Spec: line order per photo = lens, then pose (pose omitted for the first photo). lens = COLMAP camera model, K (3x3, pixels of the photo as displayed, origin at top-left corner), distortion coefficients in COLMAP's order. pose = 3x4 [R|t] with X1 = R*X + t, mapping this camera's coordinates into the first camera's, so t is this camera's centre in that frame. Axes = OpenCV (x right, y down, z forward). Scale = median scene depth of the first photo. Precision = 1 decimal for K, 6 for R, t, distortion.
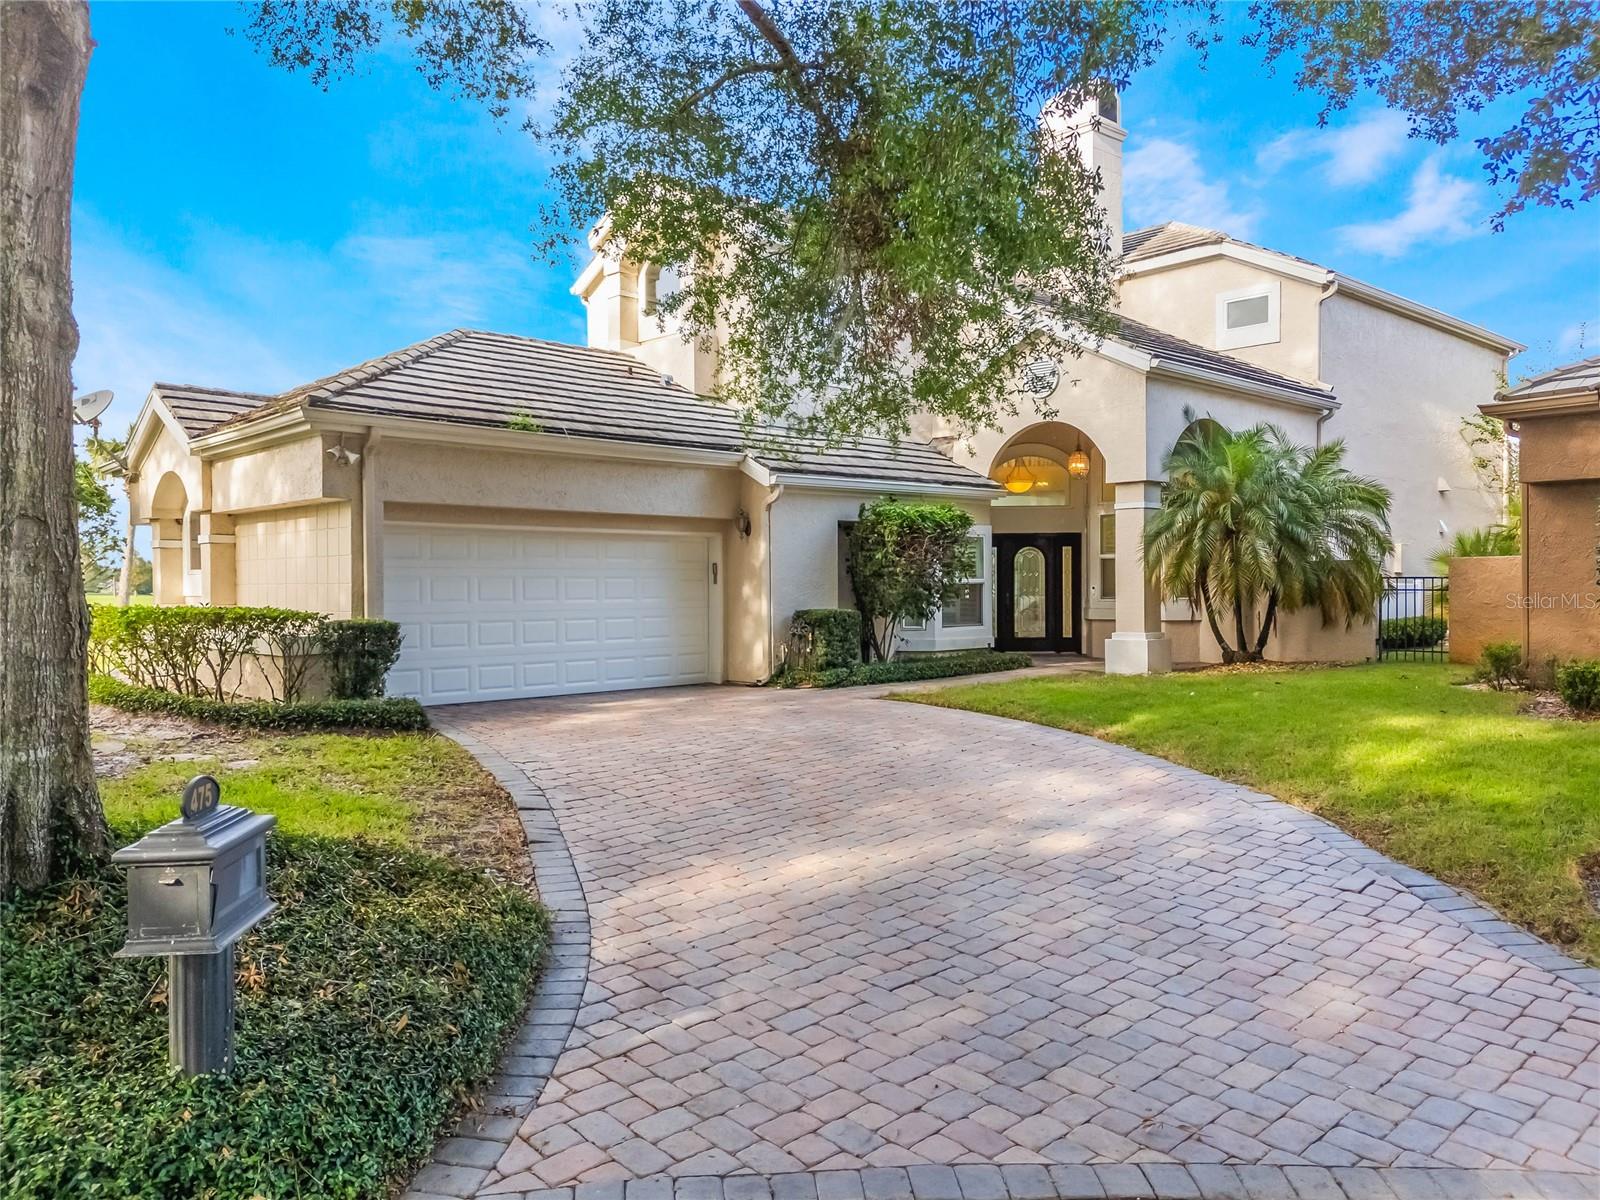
lens RADIAL K [[1224.4, 0, 807.4], [0, 1224.4, 600.3], [0, 0, 1]] dist [0.063391, -0.062028]
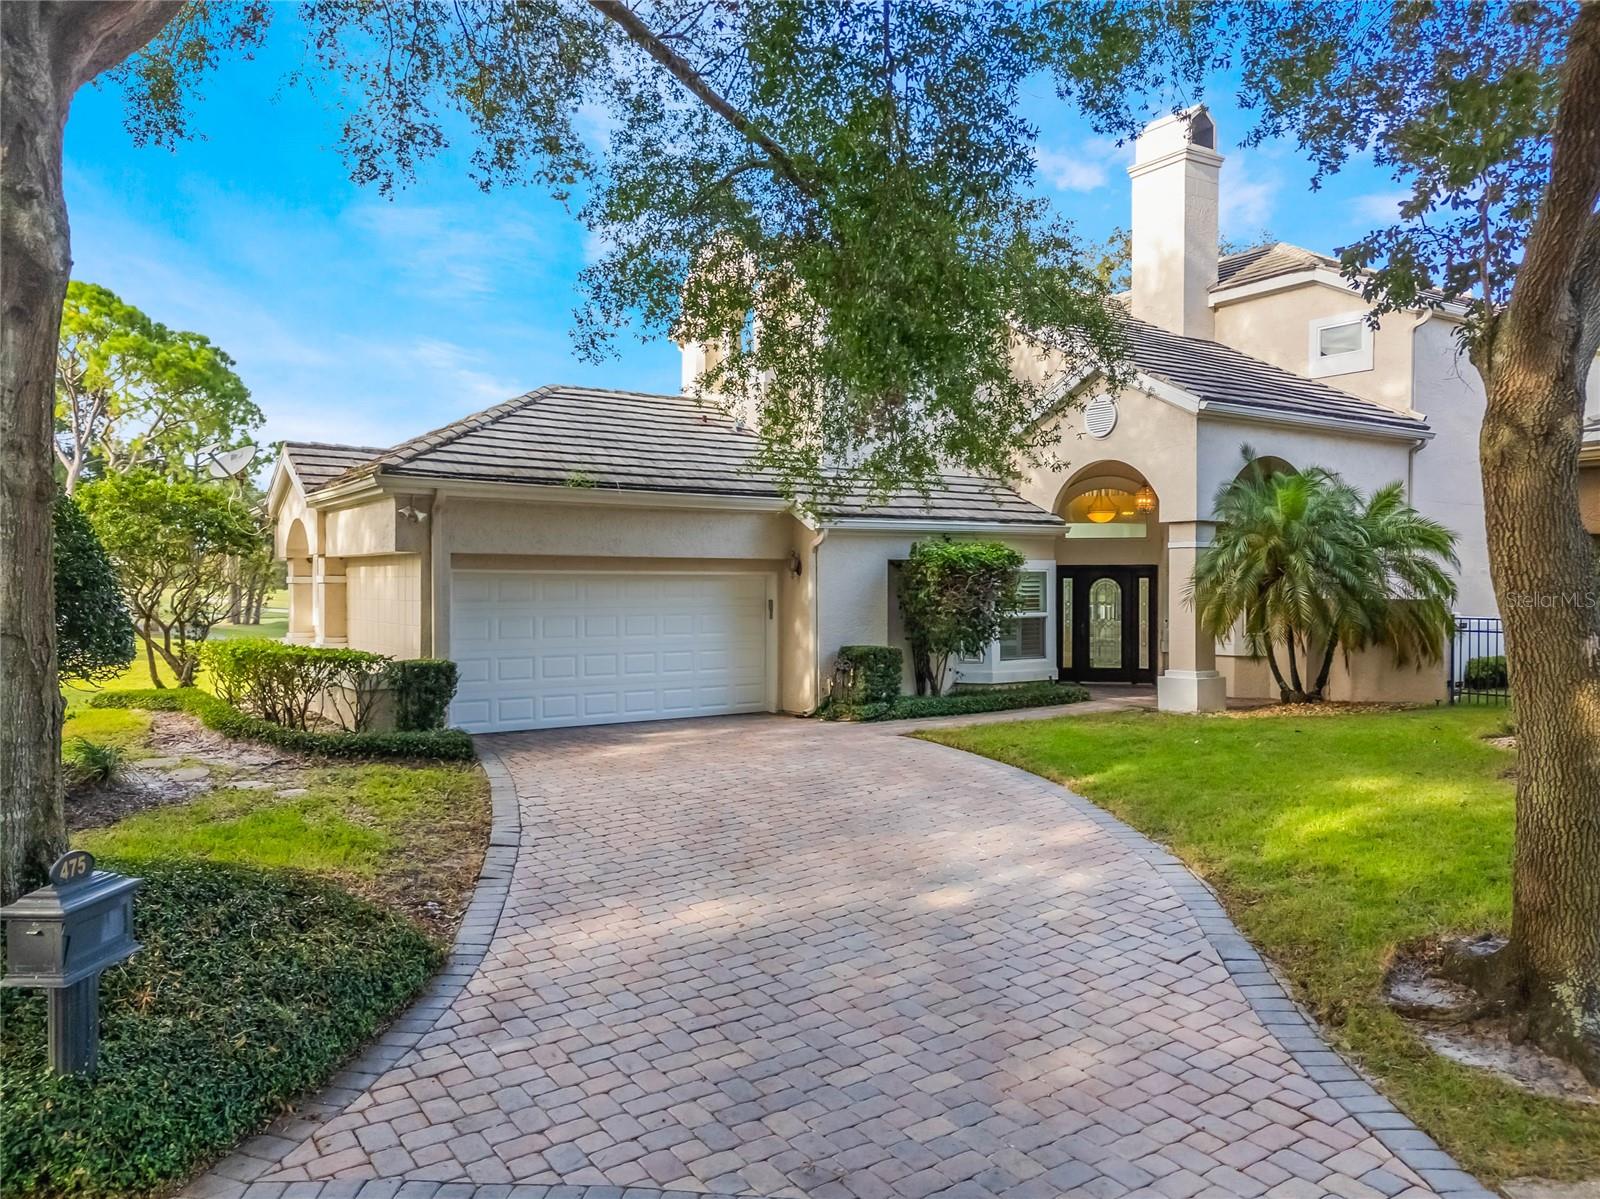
lens RADIAL K [[1224.4, 0, 807.4], [0, 1224.4, 599.8], [0, 0, 1]] dist [0.063391, -0.062028]
pose [[0.987219, 0.008550, -0.159143, 0.164988], [-0.007993, 0.999959, 0.004141, -0.046341], [0.159172, -0.002816, 0.987247, -0.064228]]
